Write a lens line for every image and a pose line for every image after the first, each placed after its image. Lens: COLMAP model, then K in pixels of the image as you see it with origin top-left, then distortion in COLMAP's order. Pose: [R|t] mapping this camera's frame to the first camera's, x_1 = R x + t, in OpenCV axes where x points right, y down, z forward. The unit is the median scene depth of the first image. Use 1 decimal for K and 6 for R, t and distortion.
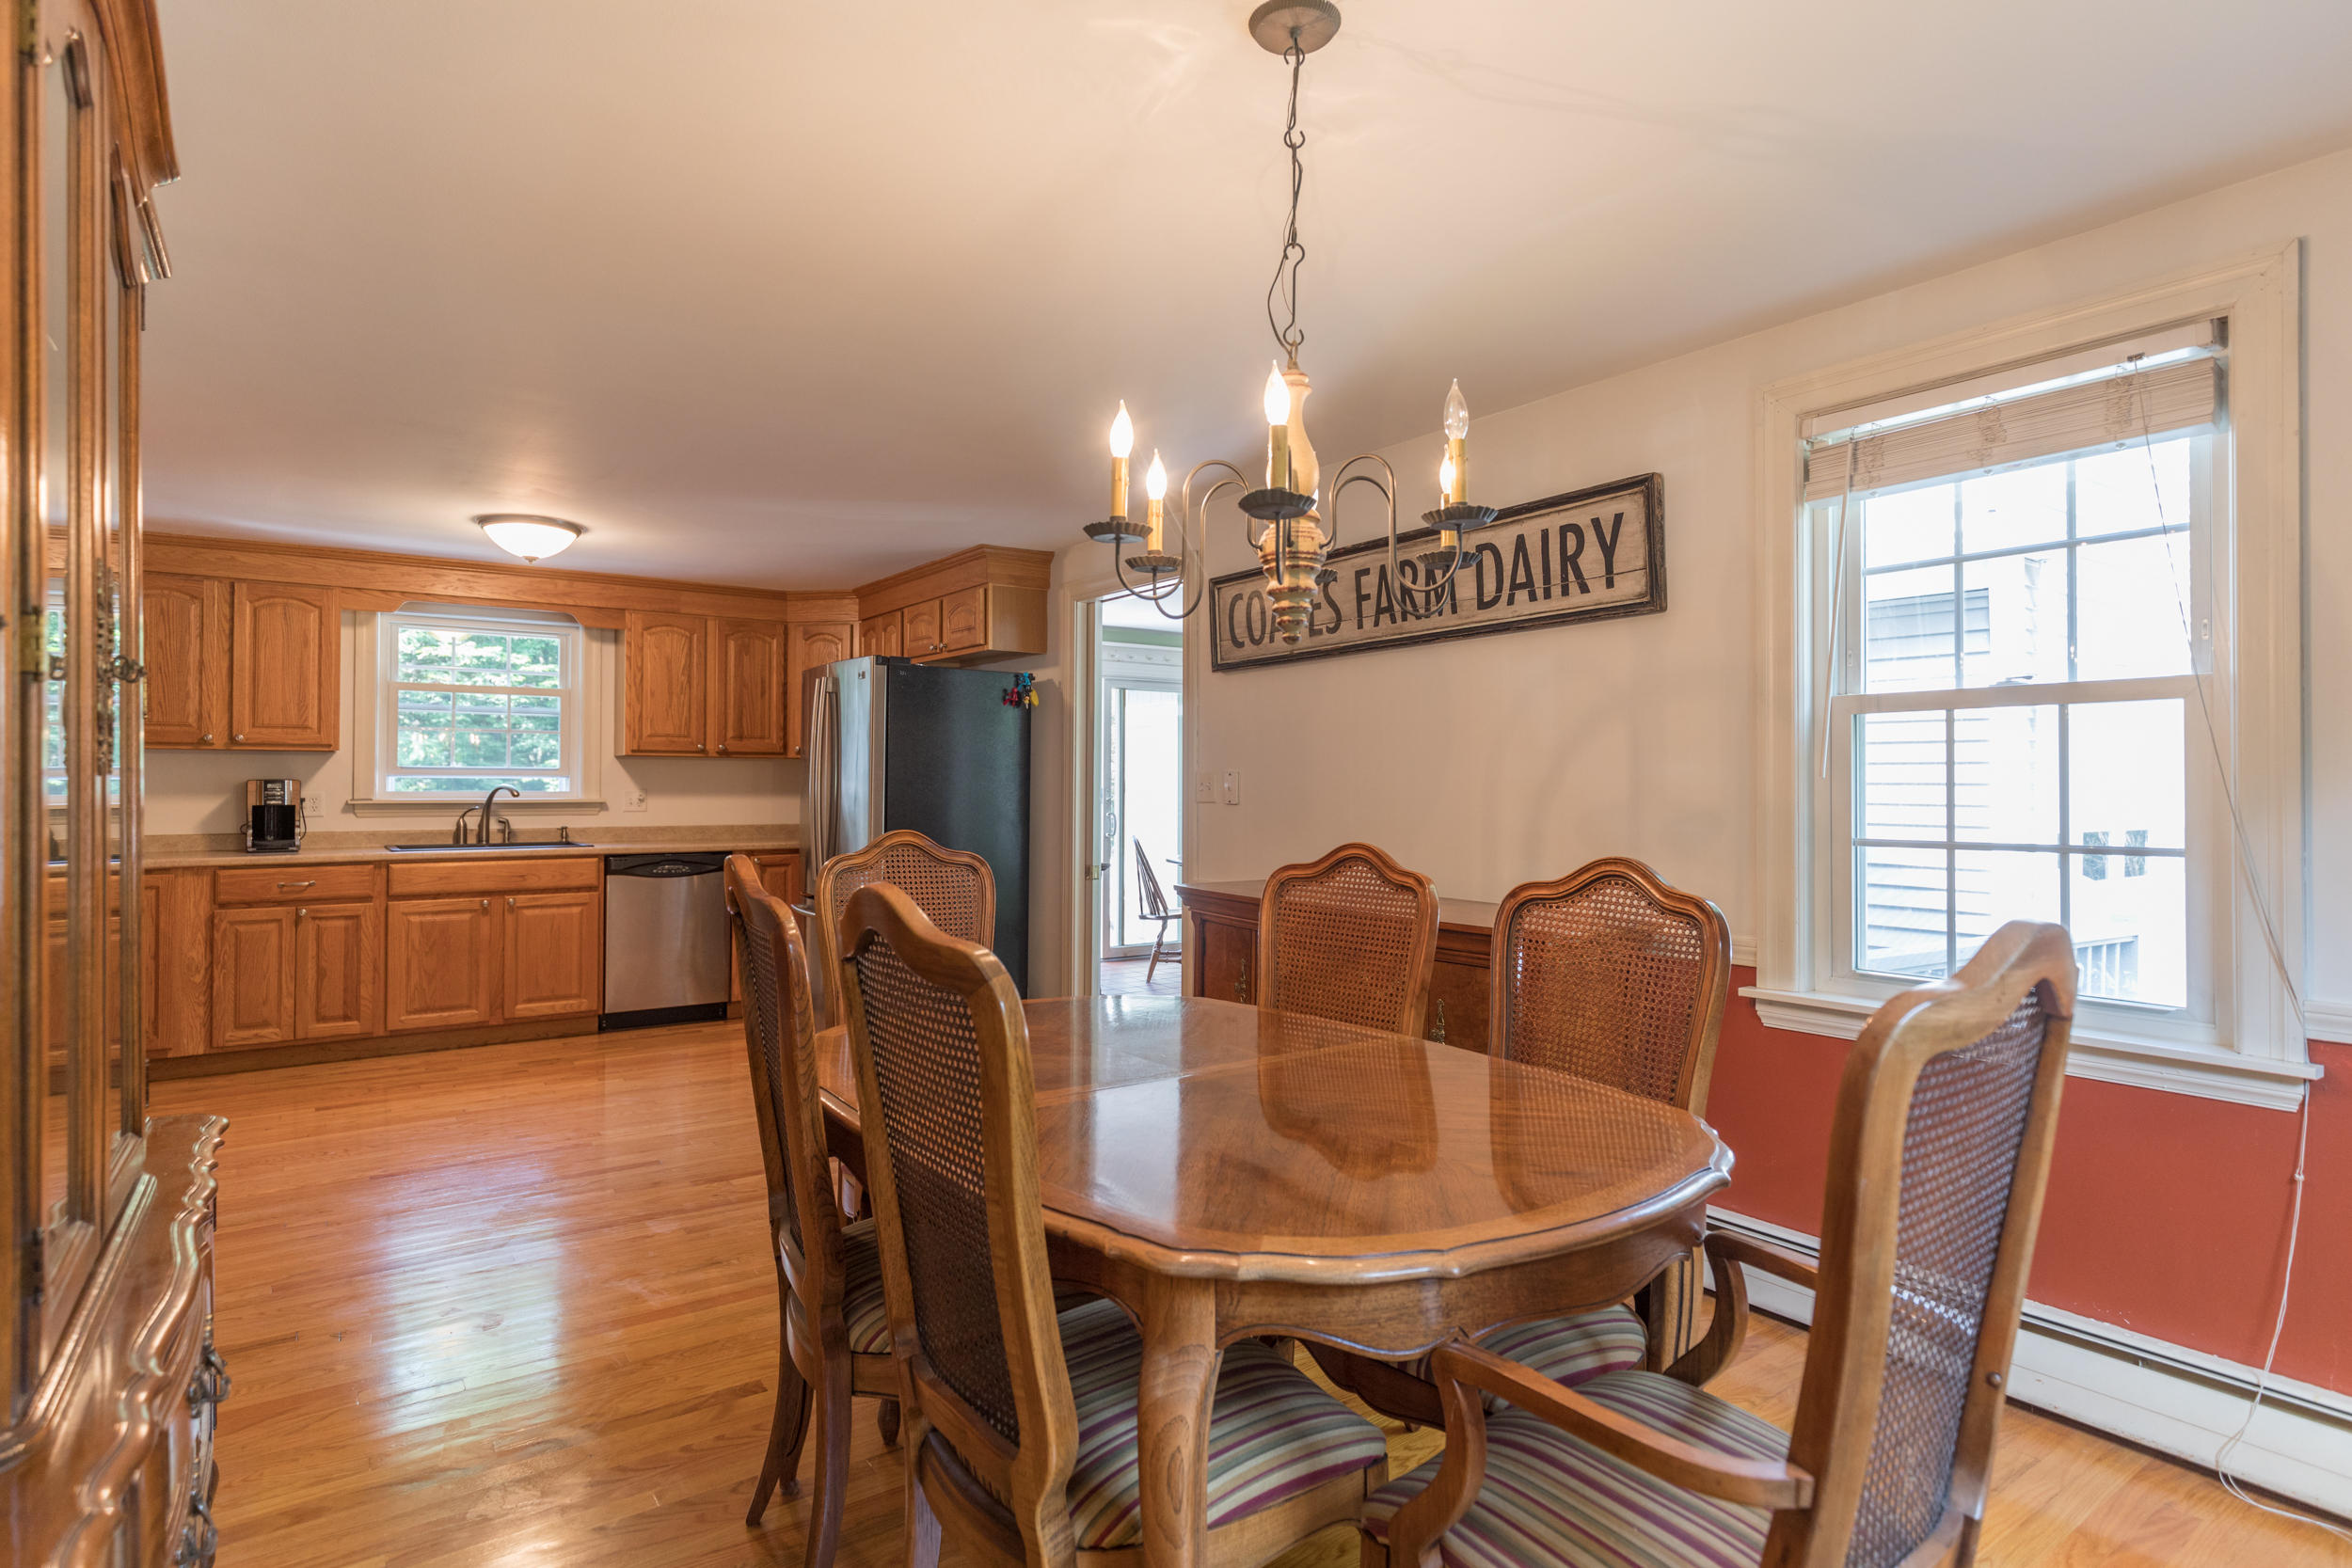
lens RADIAL K [[1185.8, 0, 1176.0], [0, 1185.8, 784.0], [0, 0, 1]] dist [0.002328, -0.000027]
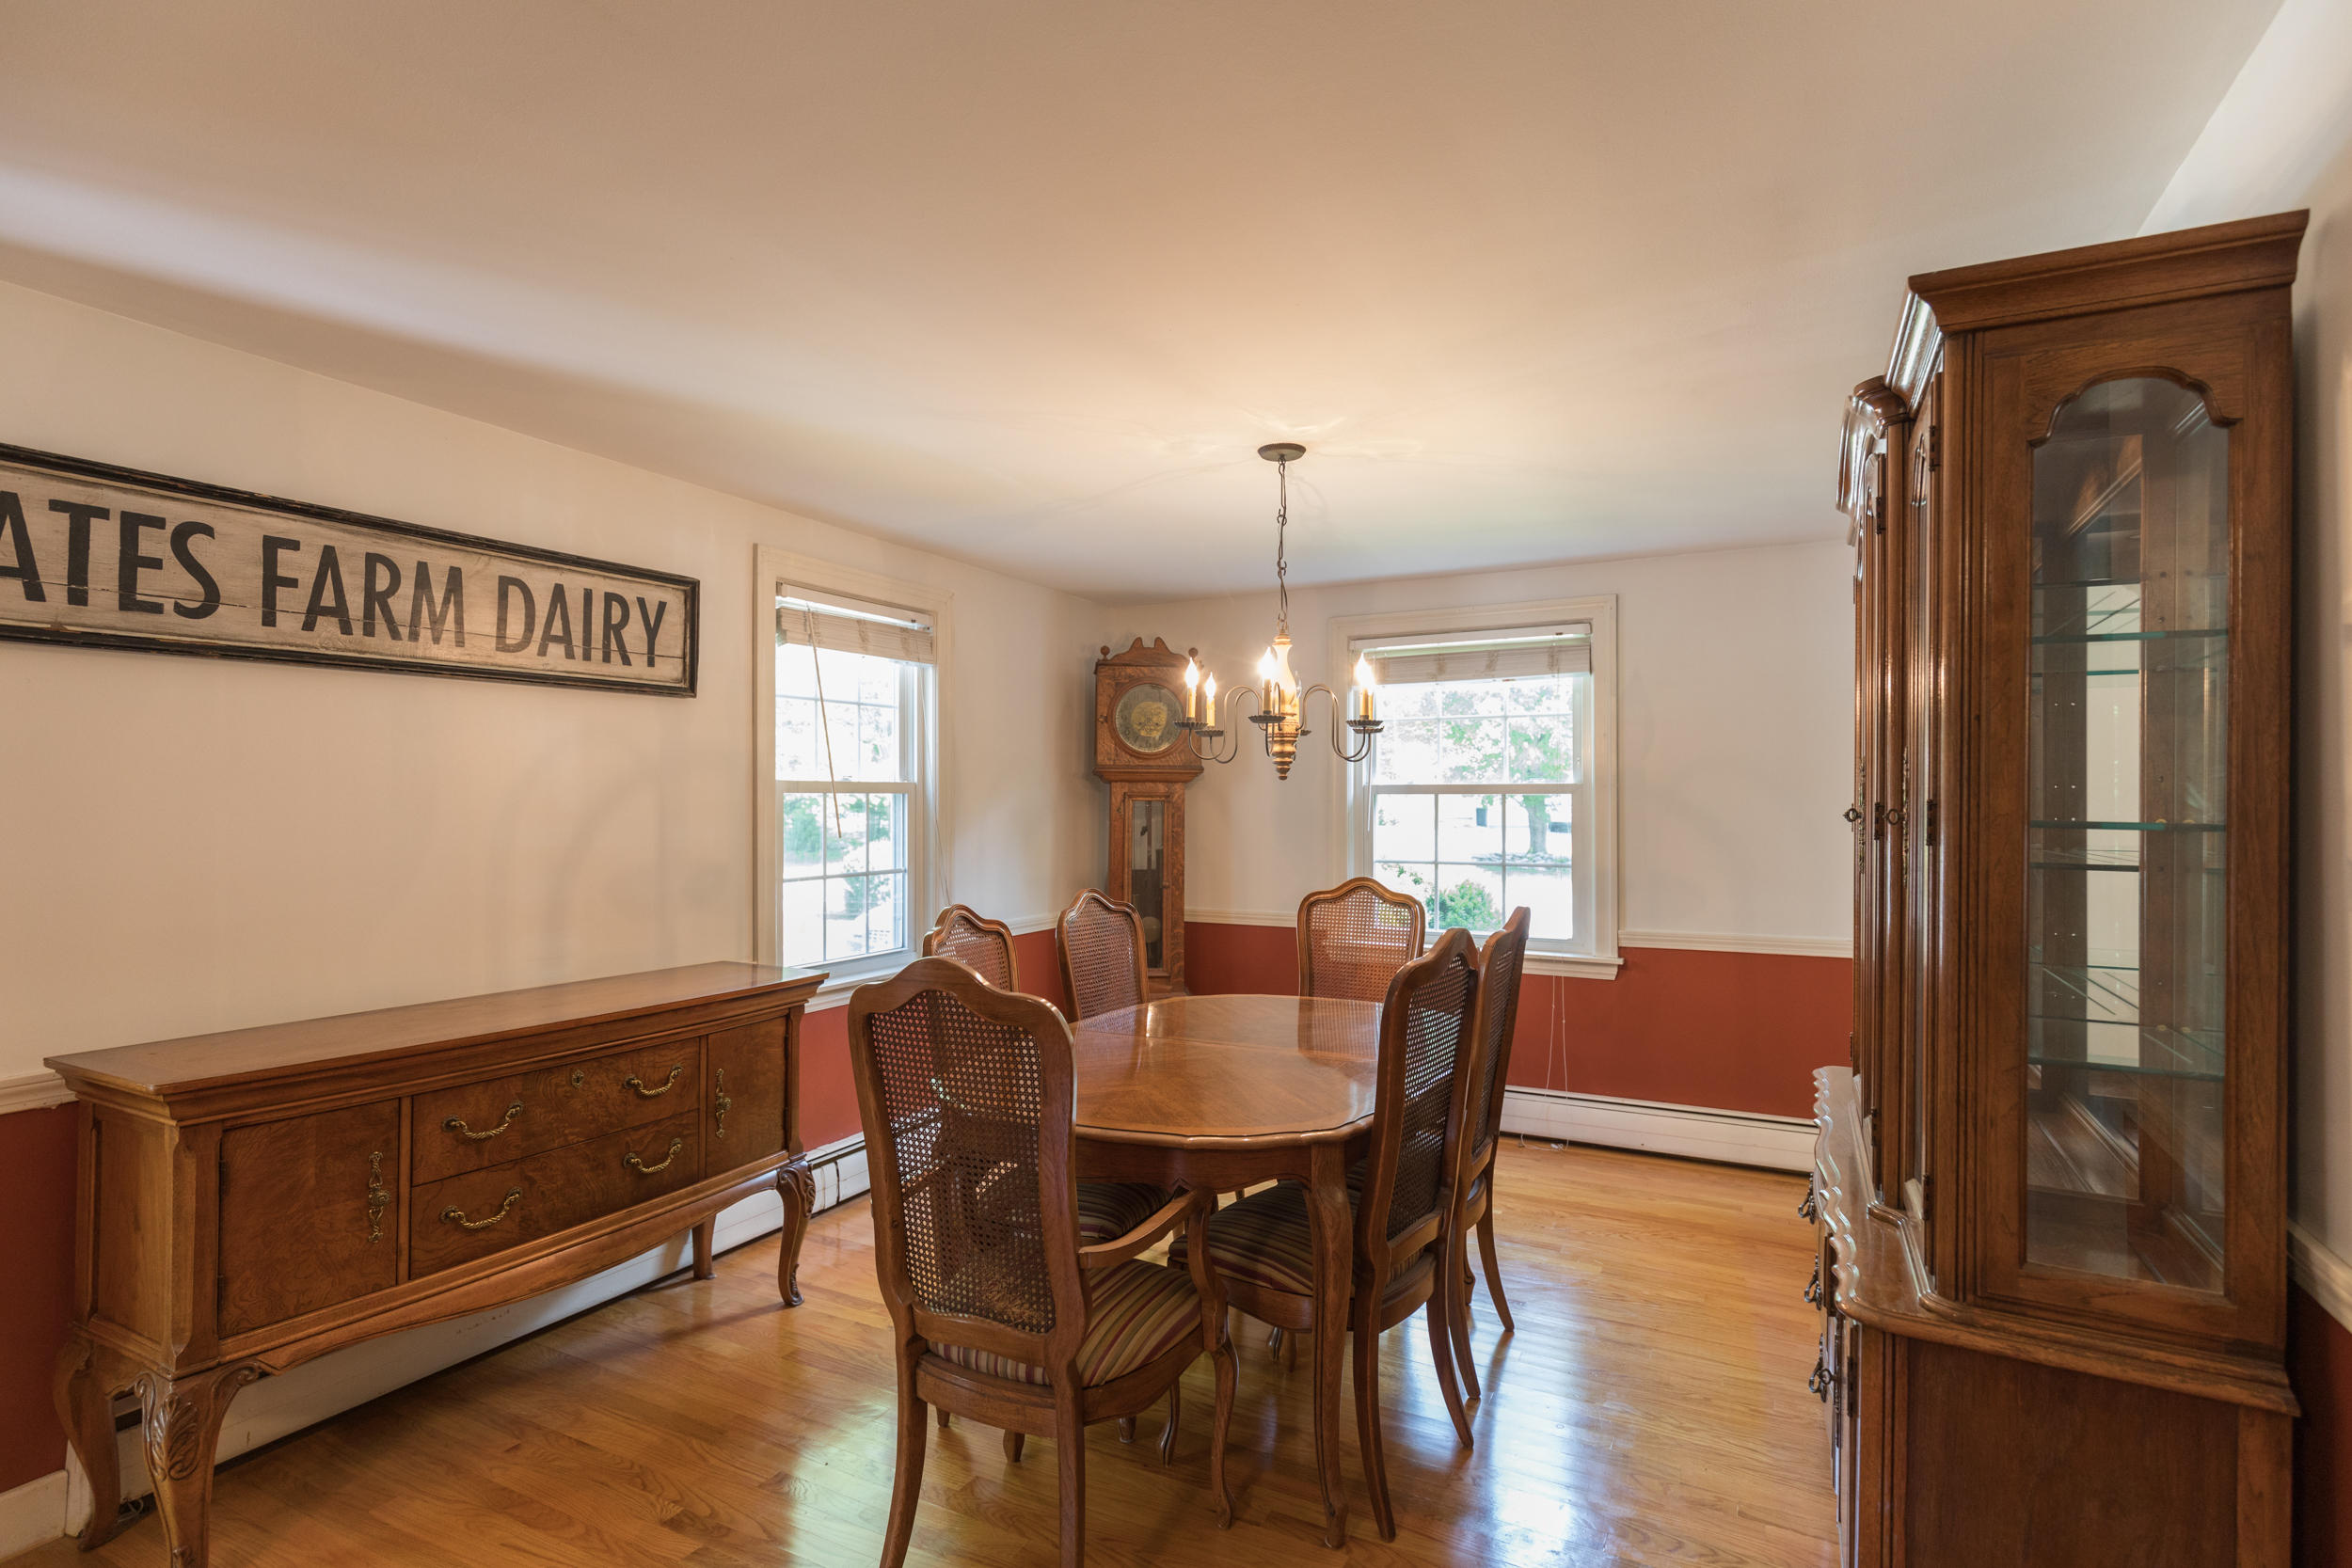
lens RADIAL K [[1186.5, 0, 1176.0], [0, 1186.5, 784.0], [0, 0, 1]] dist [0.000548, -0.000004]
pose [[-0.457103, 0.001897, 0.889412, -0.540057], [-0.008499, 0.999943, -0.006501, -0.036298], [-0.889373, -0.010530, -0.457061, 0.704758]]
